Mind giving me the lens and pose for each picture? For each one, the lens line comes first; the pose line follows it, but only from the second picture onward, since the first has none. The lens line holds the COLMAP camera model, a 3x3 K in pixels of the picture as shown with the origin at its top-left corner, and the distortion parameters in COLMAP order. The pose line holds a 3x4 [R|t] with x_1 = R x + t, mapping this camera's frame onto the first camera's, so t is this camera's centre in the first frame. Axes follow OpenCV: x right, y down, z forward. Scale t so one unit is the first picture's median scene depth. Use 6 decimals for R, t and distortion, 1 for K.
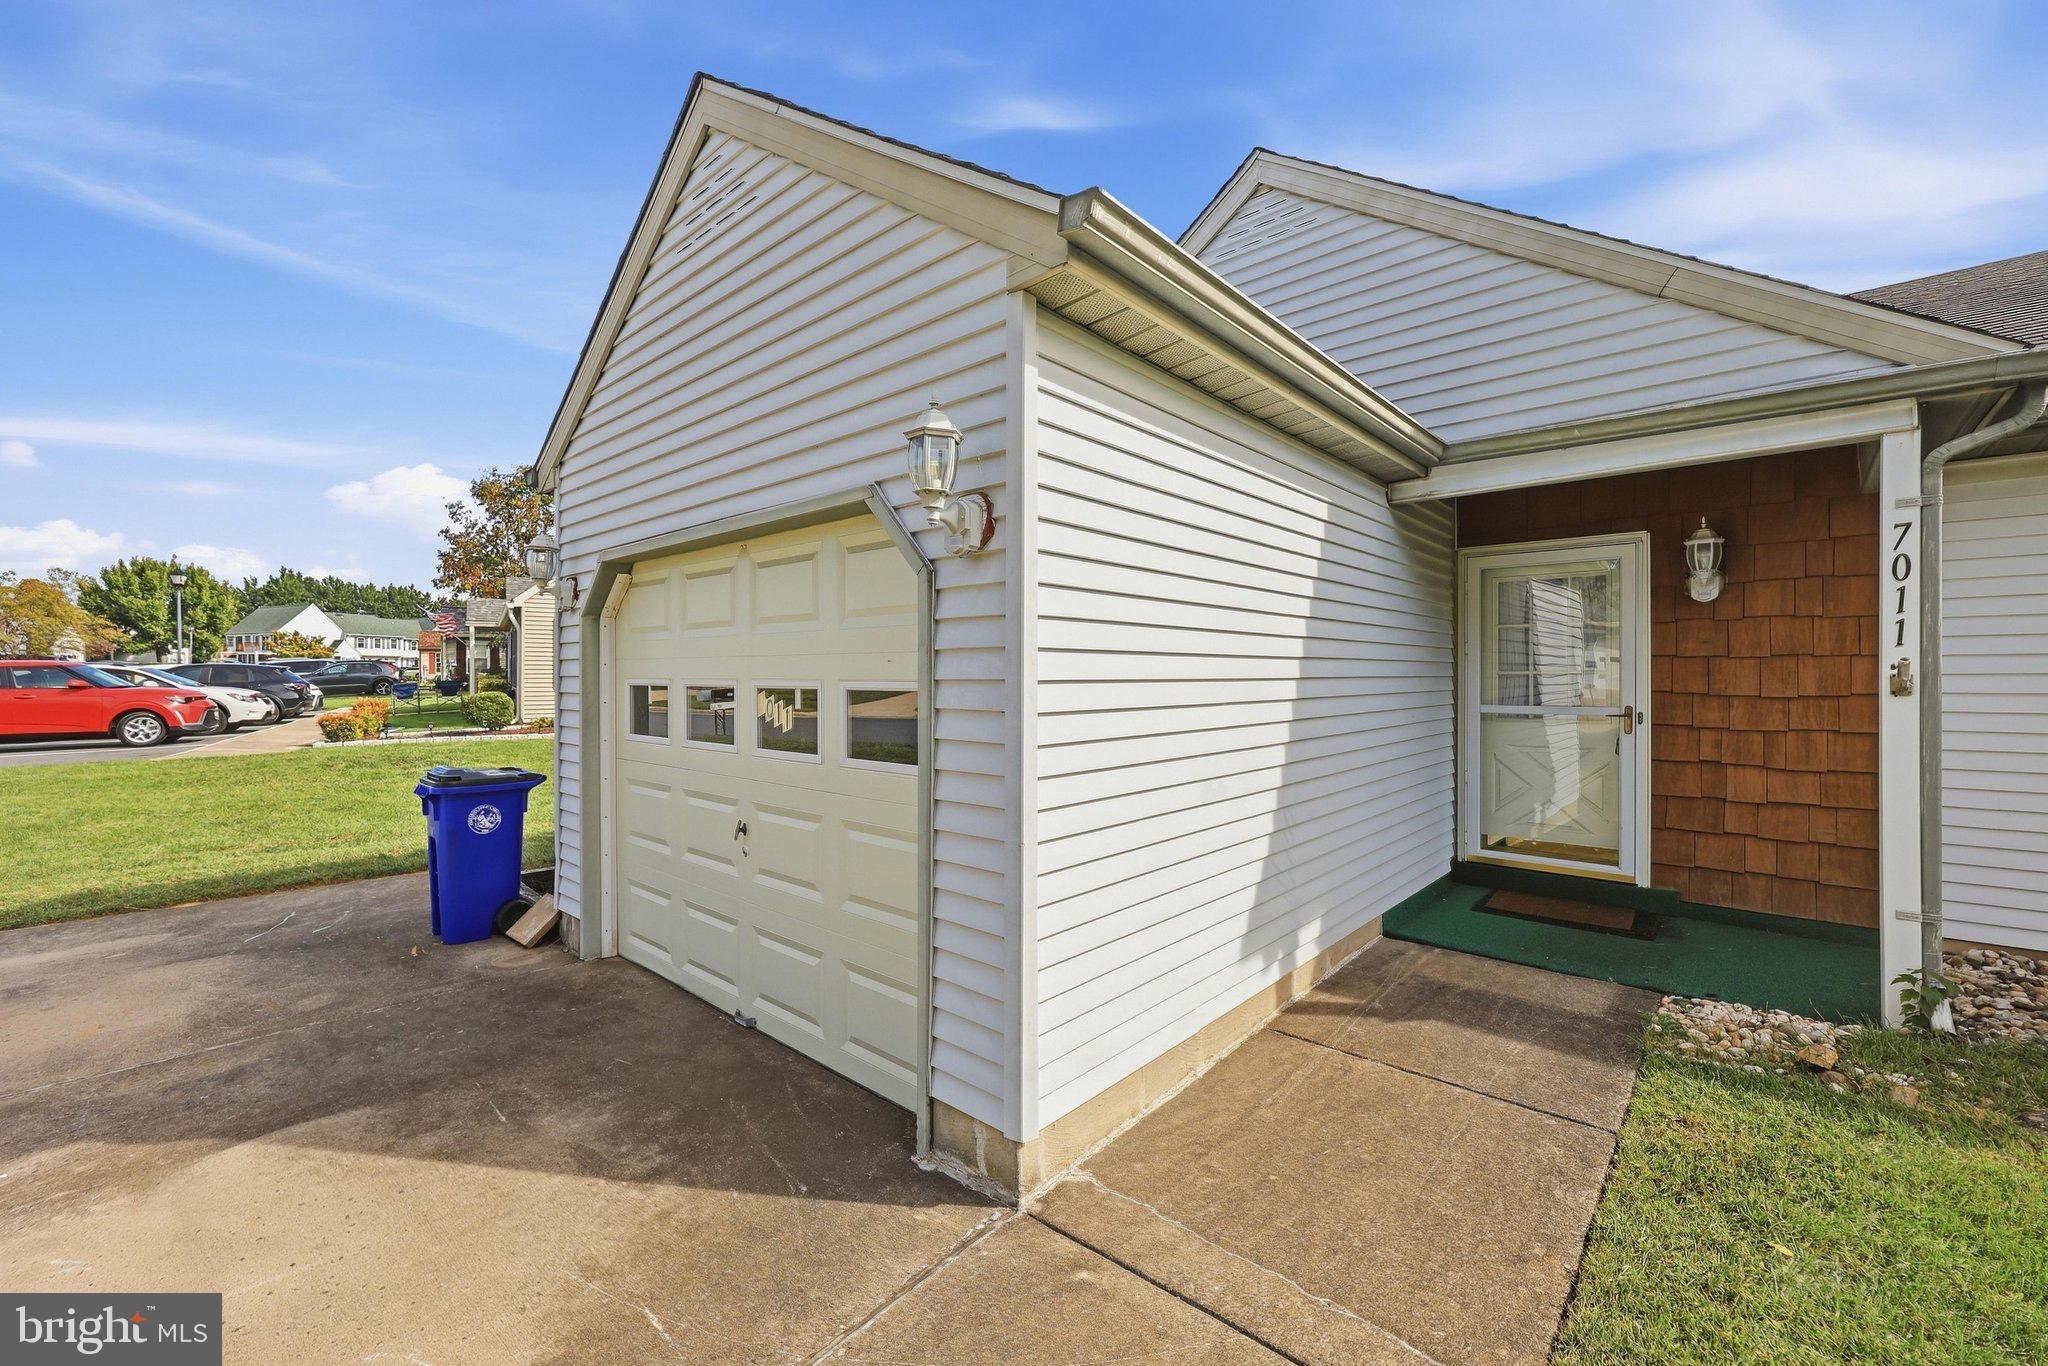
lens RADIAL K [[820.2, 0, 1026.4], [0, 820.2, 678.5], [0, 0, 1]] dist [0.000320, -0.000001]
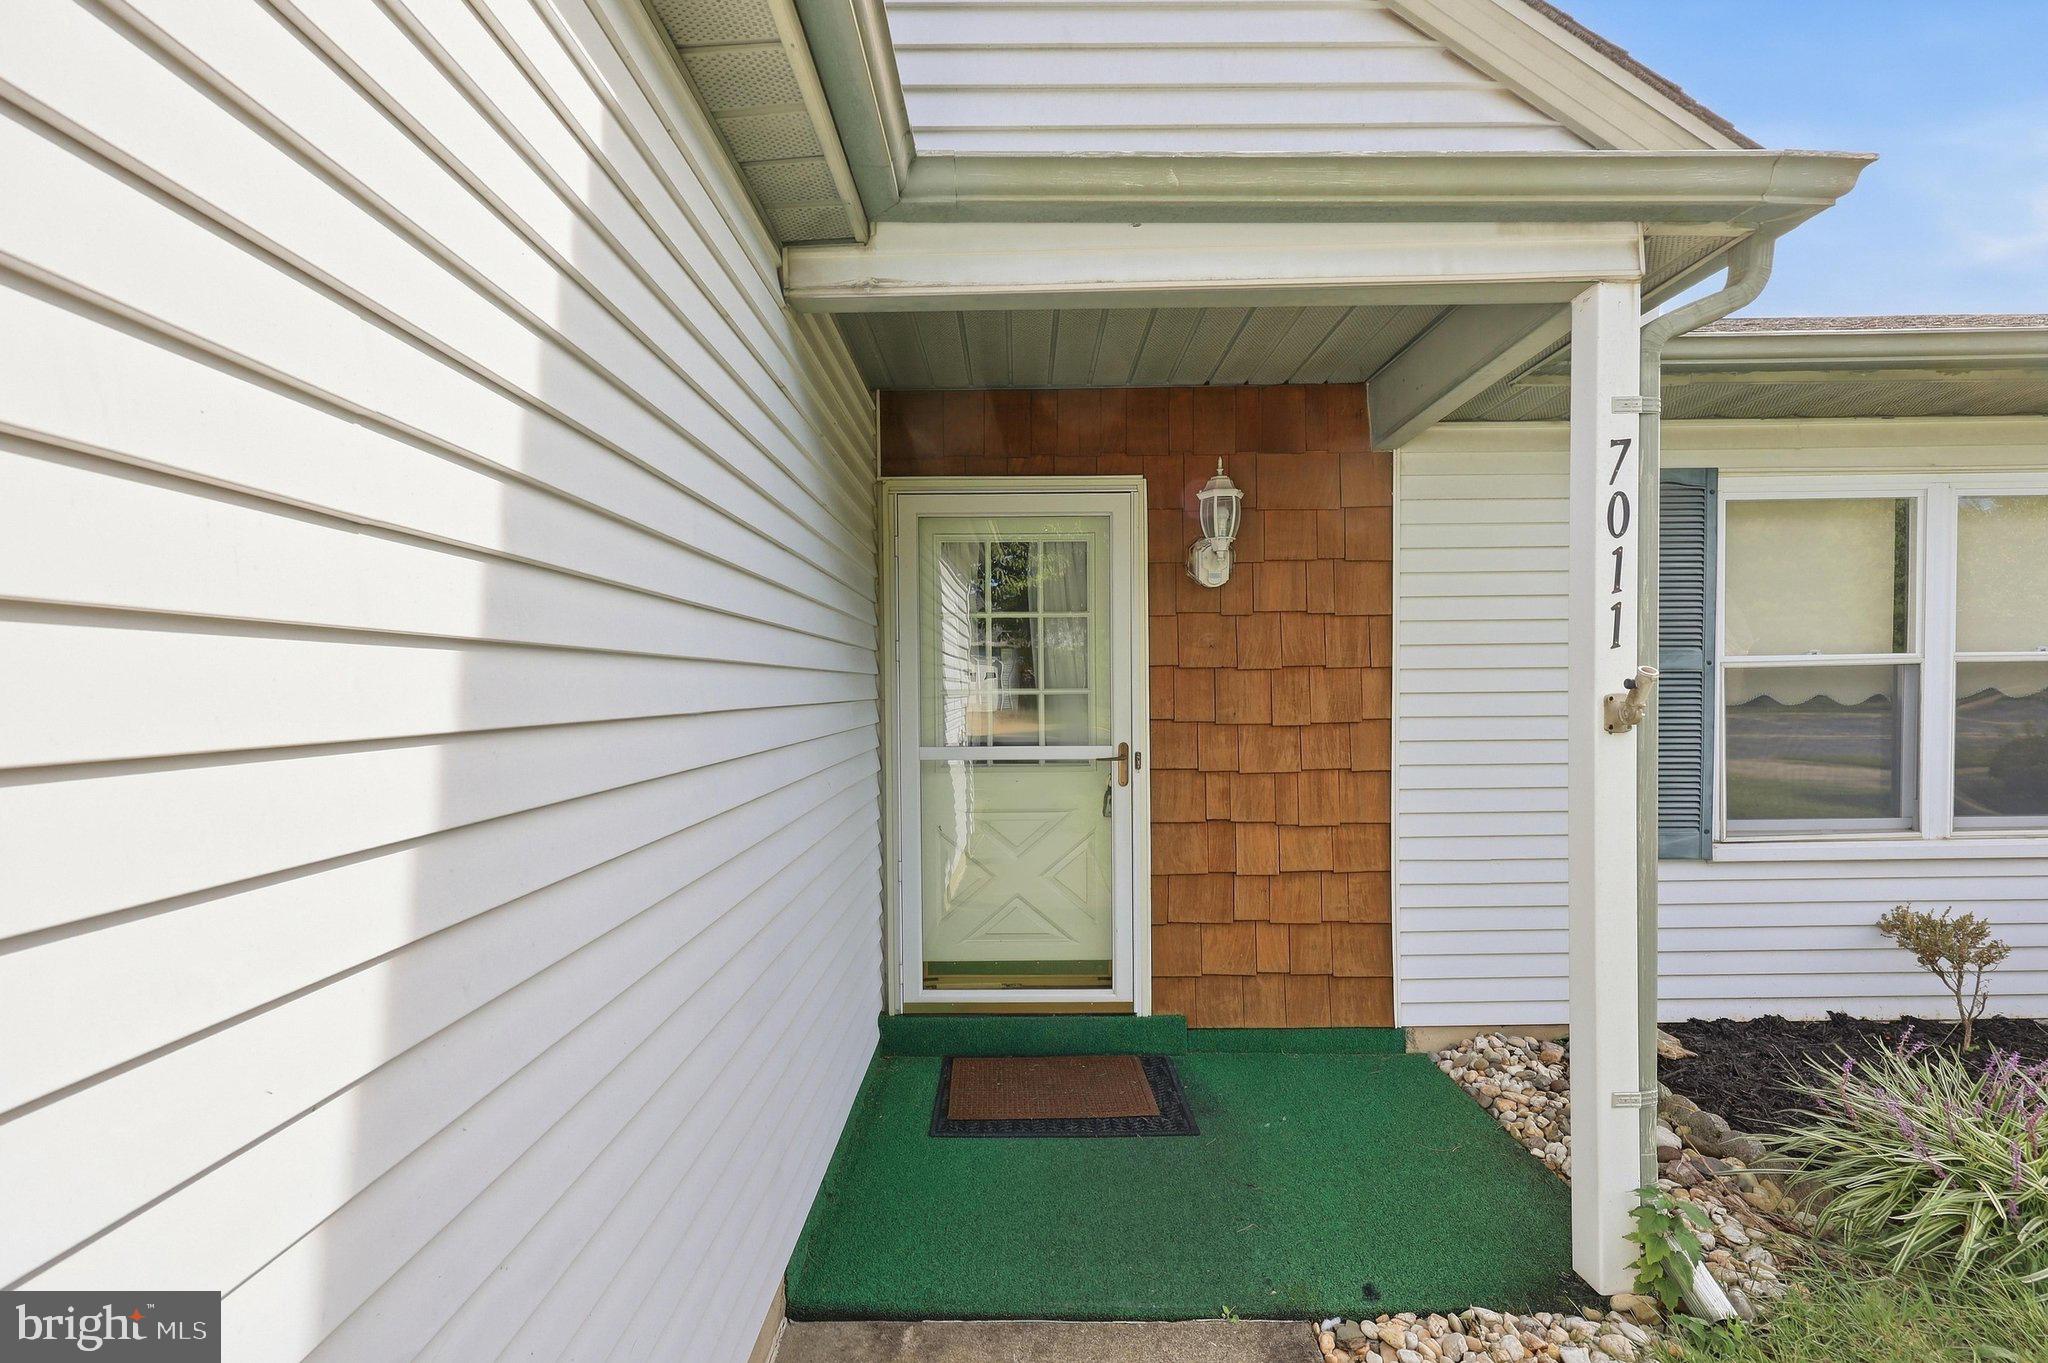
lens RADIAL K [[874.7, 0, 1019.5], [0, 874.7, 718.2], [0, 0, 1]] dist [0.000600, 0.000012]
pose [[0.750728, -0.025529, 0.660118, 0.229305], [0.007565, 0.999520, 0.030052, -0.008008], [-0.660568, -0.017567, 0.750561, 0.570530]]
